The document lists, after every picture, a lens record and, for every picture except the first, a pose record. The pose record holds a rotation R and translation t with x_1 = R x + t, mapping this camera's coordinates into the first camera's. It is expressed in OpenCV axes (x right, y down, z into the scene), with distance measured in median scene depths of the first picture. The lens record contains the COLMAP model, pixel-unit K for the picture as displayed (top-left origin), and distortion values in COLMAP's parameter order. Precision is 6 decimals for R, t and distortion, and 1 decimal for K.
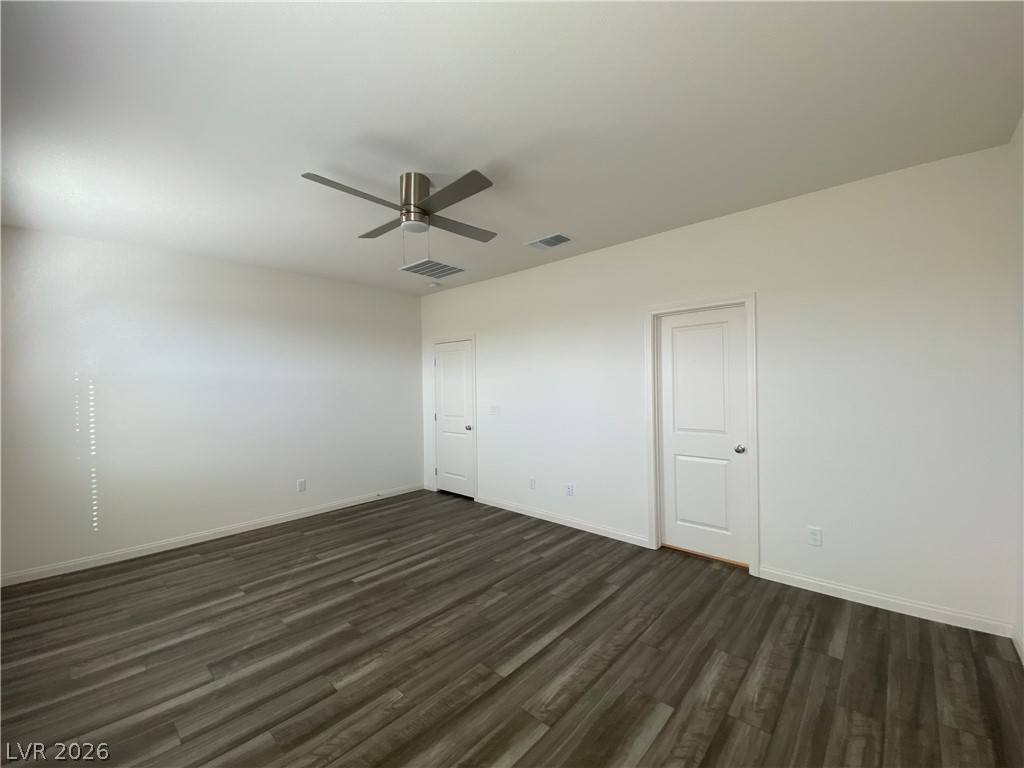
lens RADIAL K [[417.8, 0, 516.4], [0, 417.8, 388.9], [0, 0, 1]] dist [0.004561, -0.011984]
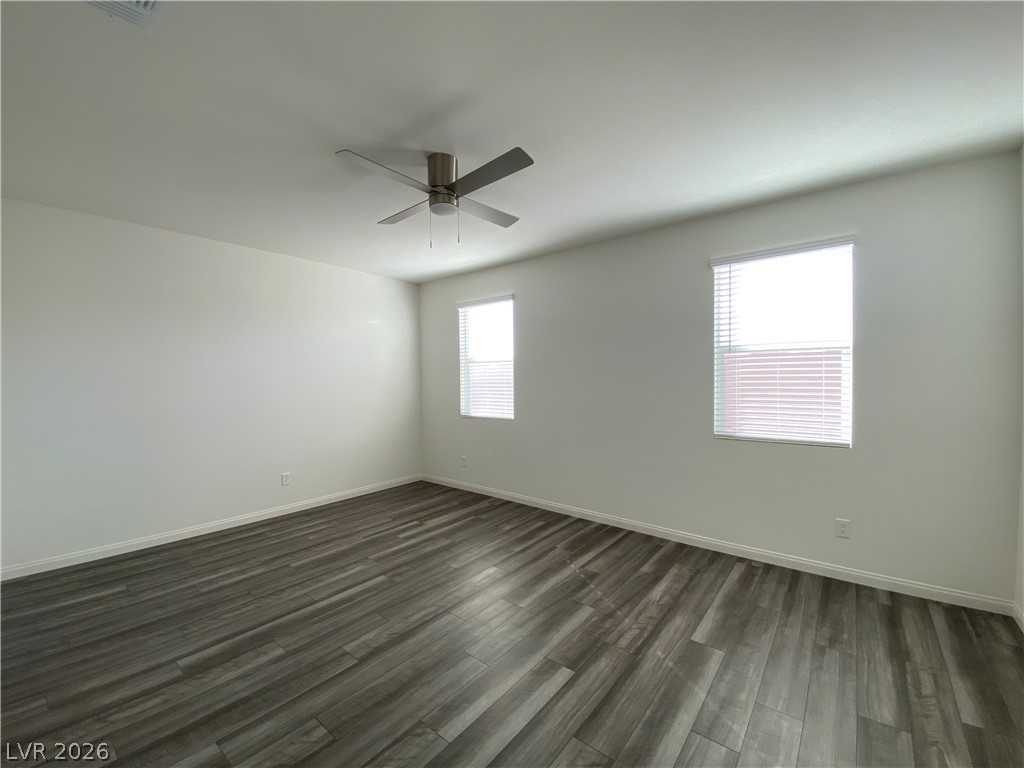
lens RADIAL K [[417.8, 0, 513.9], [0, 417.8, 383.9], [0, 0, 1]] dist [0.004561, -0.011984]
pose [[-0.998236, 0.024562, -0.054055, -0.346624], [0.023068, 0.999339, 0.028092, -0.003808], [0.054709, 0.026796, -0.998143, 2.018536]]
